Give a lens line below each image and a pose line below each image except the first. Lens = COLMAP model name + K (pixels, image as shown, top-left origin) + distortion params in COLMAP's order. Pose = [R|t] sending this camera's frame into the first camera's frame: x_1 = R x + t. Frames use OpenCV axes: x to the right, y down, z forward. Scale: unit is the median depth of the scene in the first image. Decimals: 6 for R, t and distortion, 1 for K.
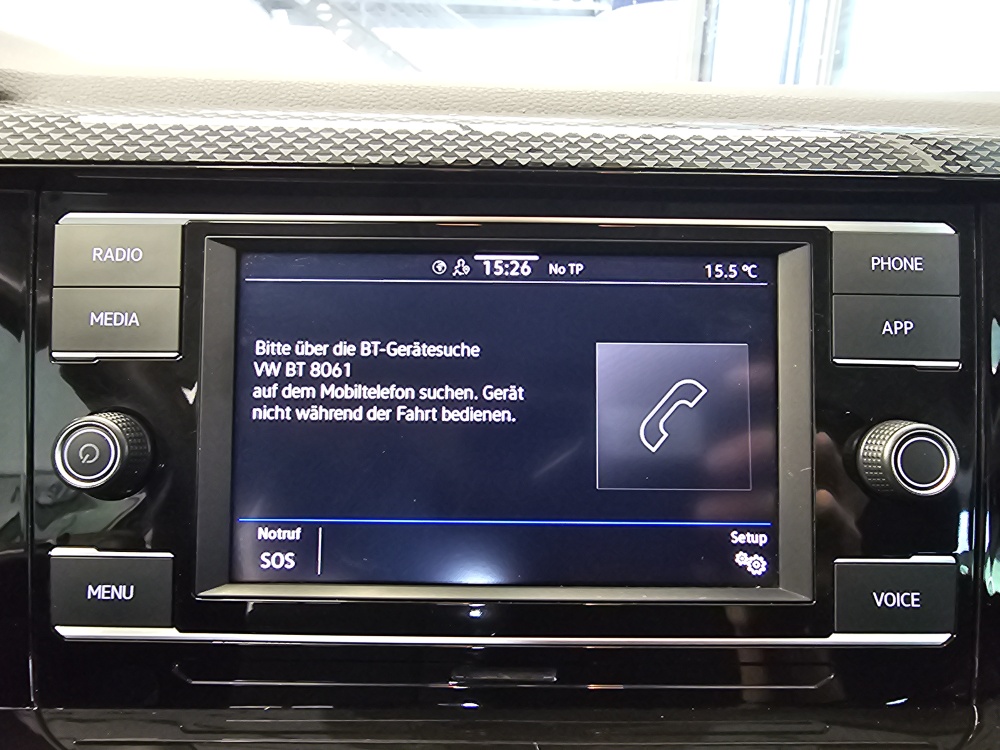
lens RADIAL K [[681.6, 0, 498.1], [0, 681.6, 372.9], [0, 0, 1]] dist [0.003396, -0.002813]
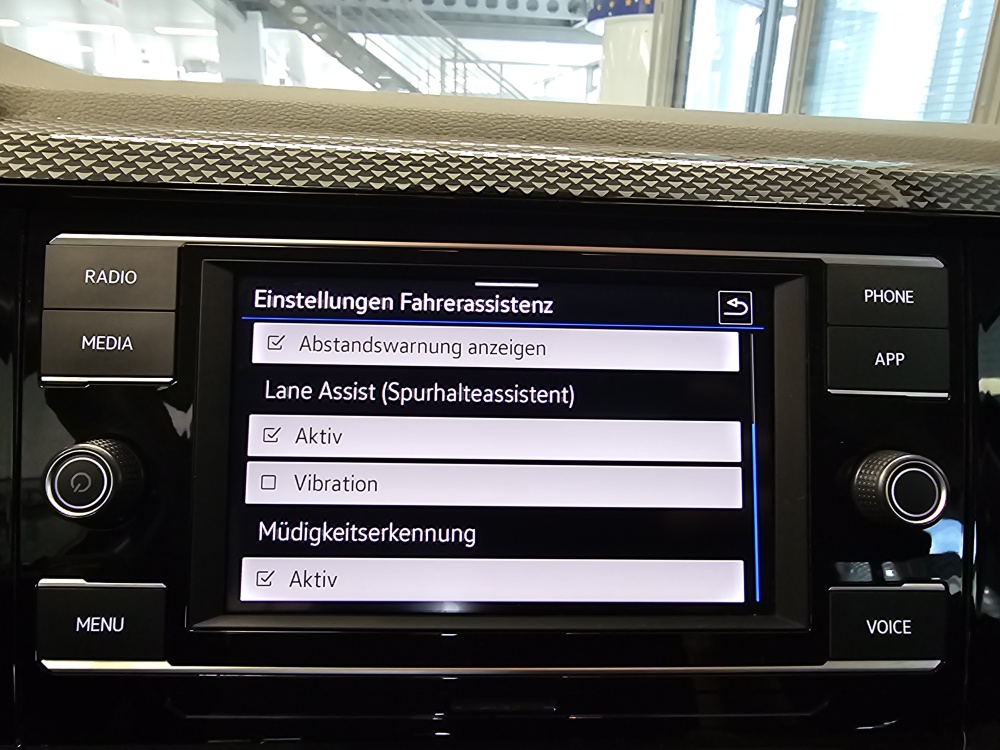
lens RADIAL K [[681.6, 0, 497.9], [0, 681.6, 372.8], [0, 0, 1]] dist [0.003396, -0.002813]
pose [[0.999198, 0.008732, 0.039078, -0.040545], [-0.008385, 0.999924, -0.009018, -0.031779], [-0.039154, 0.008683, 0.999195, 0.002352]]
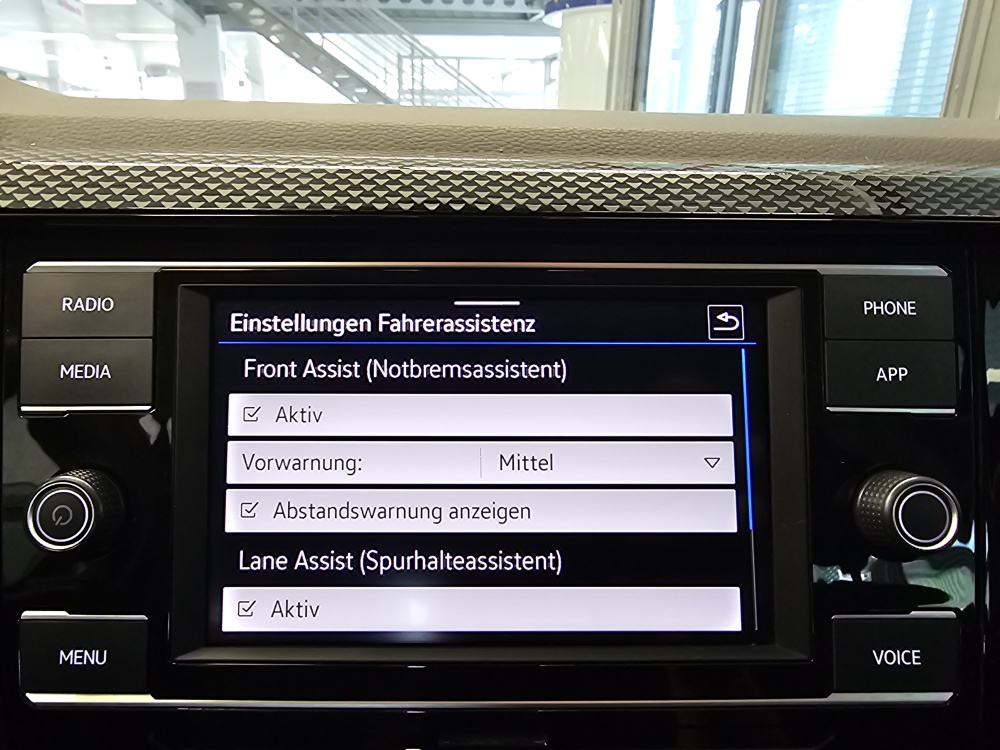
lens RADIAL K [[681.6, 0, 435.5], [0, 681.6, 368.3], [0, 0, 1]] dist [0.003396, -0.002813]
pose [[0.999967, -0.006730, 0.004469, -0.069434], [0.006770, 0.999937, -0.008969, -0.070764], [-0.004409, 0.008999, 0.999950, 0.030693]]
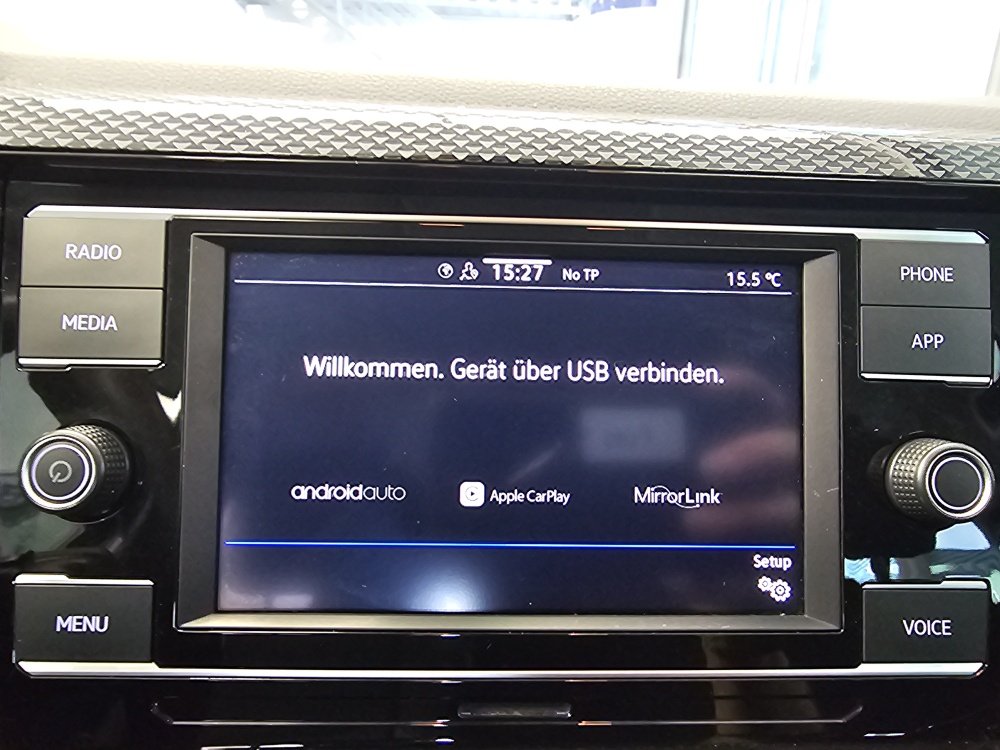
lens RADIAL K [[681.6, 0, 497.3], [0, 681.6, 373.0], [0, 0, 1]] dist [0.003396, -0.002813]
pose [[0.999293, 0.008932, 0.036509, -0.050271], [-0.008844, 0.999958, -0.002575, -0.014022], [-0.036531, 0.002250, 0.999330, 0.069000]]
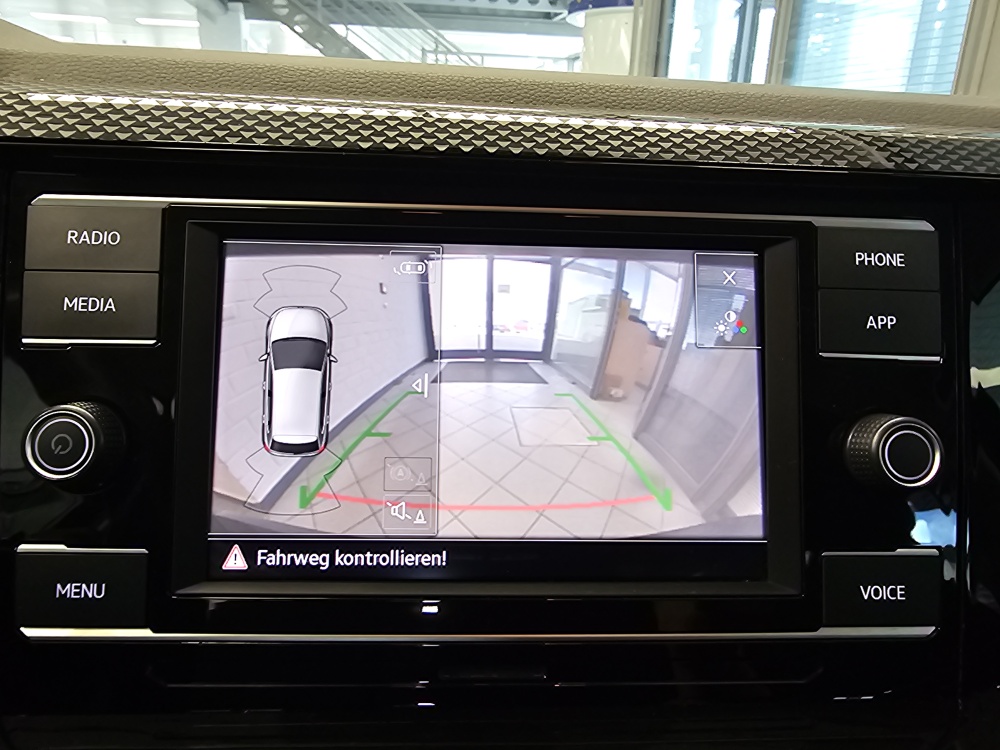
lens RADIAL K [[681.6, 0, 483.1], [0, 681.6, 355.3], [0, 0, 1]] dist [0.003396, -0.002813]
pose [[0.998923, 0.008764, 0.045558, -0.051002], [-0.007816, 0.999750, -0.020942, 0.008485], [-0.045730, 0.020563, 0.998742, 0.016167]]
